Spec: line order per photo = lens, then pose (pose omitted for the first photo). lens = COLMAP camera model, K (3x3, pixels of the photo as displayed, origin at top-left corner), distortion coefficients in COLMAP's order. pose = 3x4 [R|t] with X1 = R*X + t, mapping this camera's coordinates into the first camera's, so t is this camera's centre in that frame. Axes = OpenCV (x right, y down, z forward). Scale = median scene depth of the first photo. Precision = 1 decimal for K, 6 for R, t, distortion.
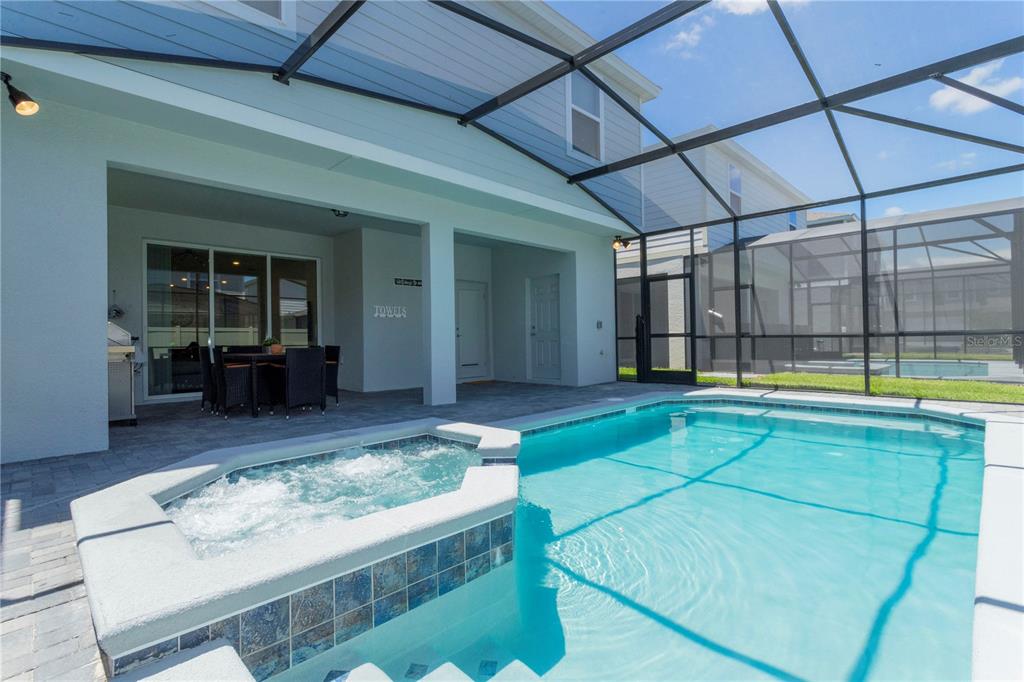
lens RADIAL K [[477.3, 0, 512.2], [0, 477.3, 348.6], [0, 0, 1]] dist [-0.002198, -0.000014]
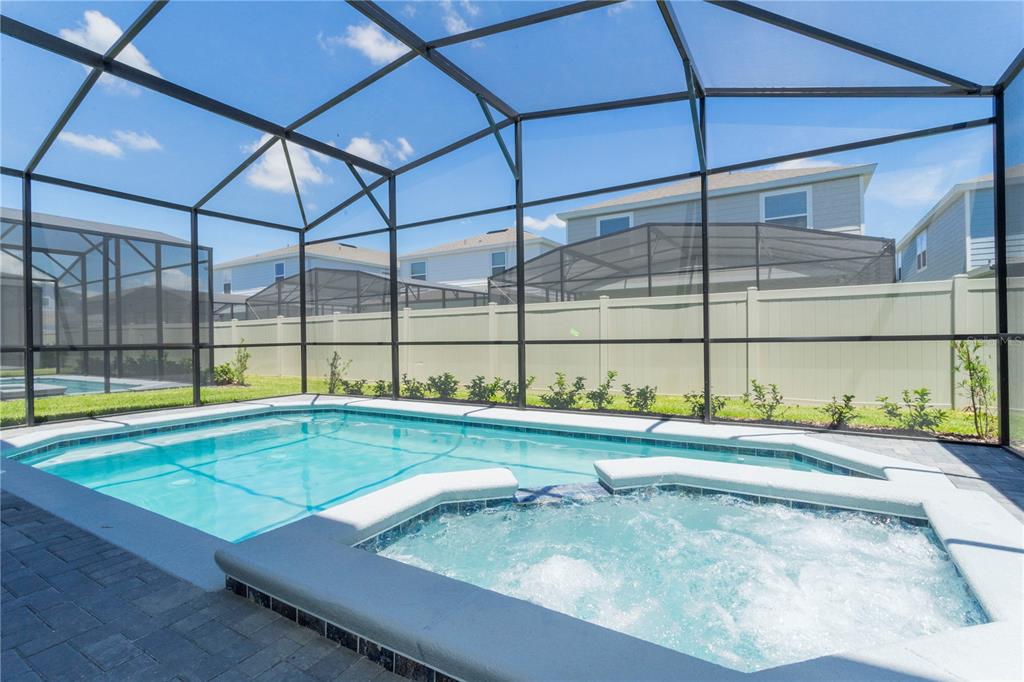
lens RADIAL K [[480.2, 0, 512.0], [0, 480.2, 341.0], [0, 0, 1]] dist [-0.001964, -0.000061]
pose [[-0.231441, 0.019464, 0.972654, -0.122388], [0.037595, 0.999232, -0.011050, -0.001080], [-0.972122, 0.034009, -0.231995, 0.177867]]
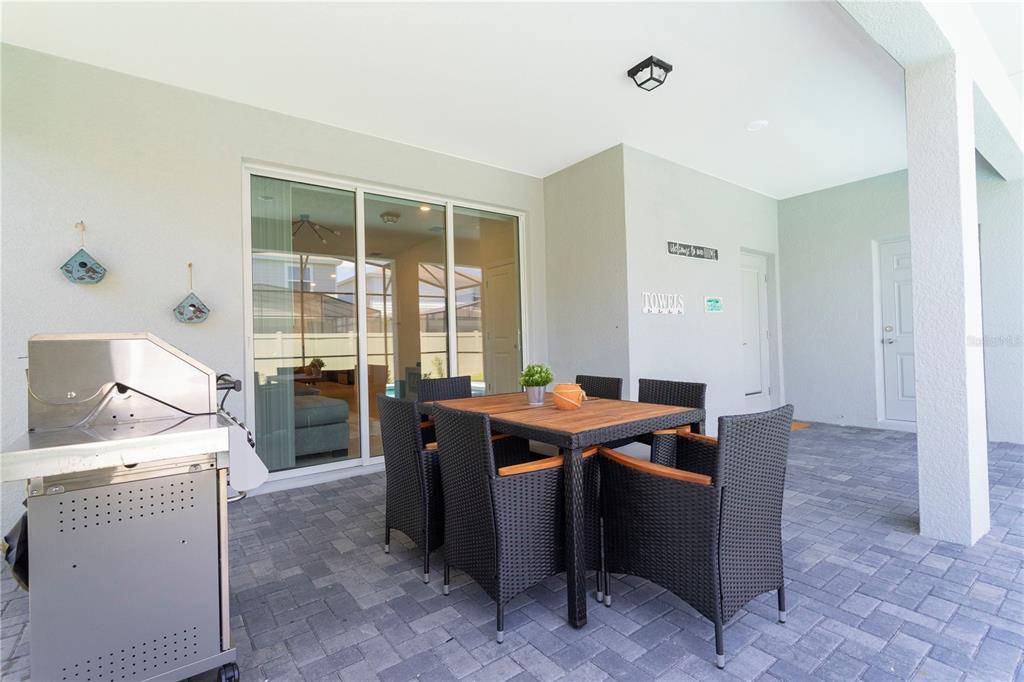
lens RADIAL K [[477.3, 0, 512.2], [0, 477.3, 348.6], [0, 0, 1]] dist [-0.002198, -0.000014]
pose [[0.990464, -0.006725, -0.137604, -0.506902], [0.006697, 0.999977, -0.000666, -0.039186], [0.137606, -0.000262, 0.990487, 0.642226]]
